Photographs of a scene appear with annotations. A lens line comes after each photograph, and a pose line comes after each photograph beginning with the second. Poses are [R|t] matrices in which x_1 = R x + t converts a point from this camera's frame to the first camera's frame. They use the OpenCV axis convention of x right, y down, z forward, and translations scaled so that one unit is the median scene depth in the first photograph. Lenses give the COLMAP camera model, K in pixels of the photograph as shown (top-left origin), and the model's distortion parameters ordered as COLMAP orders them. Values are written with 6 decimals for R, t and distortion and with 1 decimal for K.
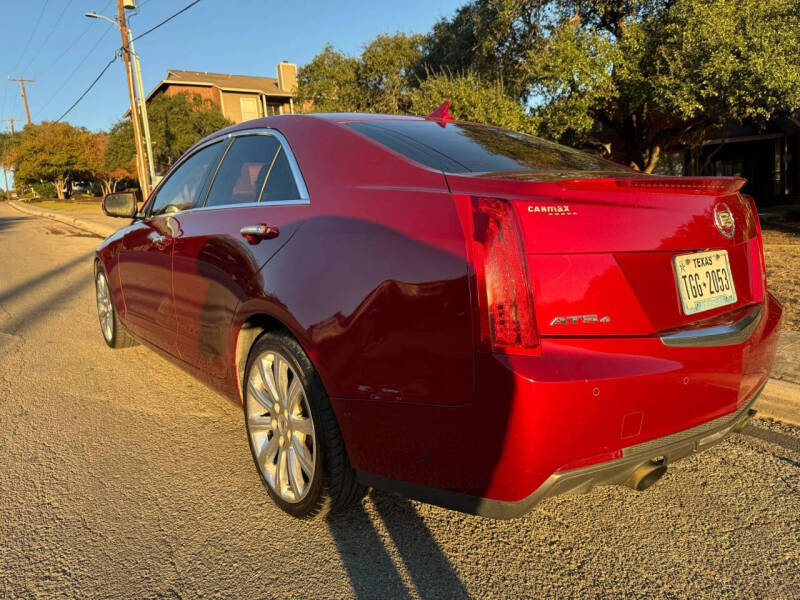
lens RADIAL K [[568.4, 0, 397.5], [0, 568.4, 302.8], [0, 0, 1]] dist [0.047190, -0.066637]
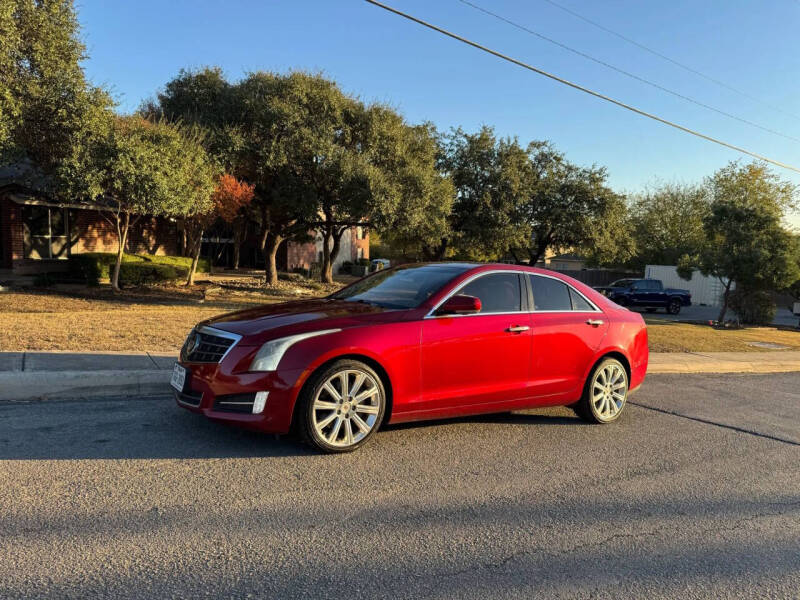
lens RADIAL K [[568.4, 0, 404.3], [0, 568.4, 299.1], [0, 0, 1]] dist [0.047190, -0.066637]
pose [[0.025298, -0.001810, 0.999678, -0.516671], [0.098872, 0.995100, -0.000700, -0.056711], [-0.994778, 0.098858, 0.025353, 0.320632]]
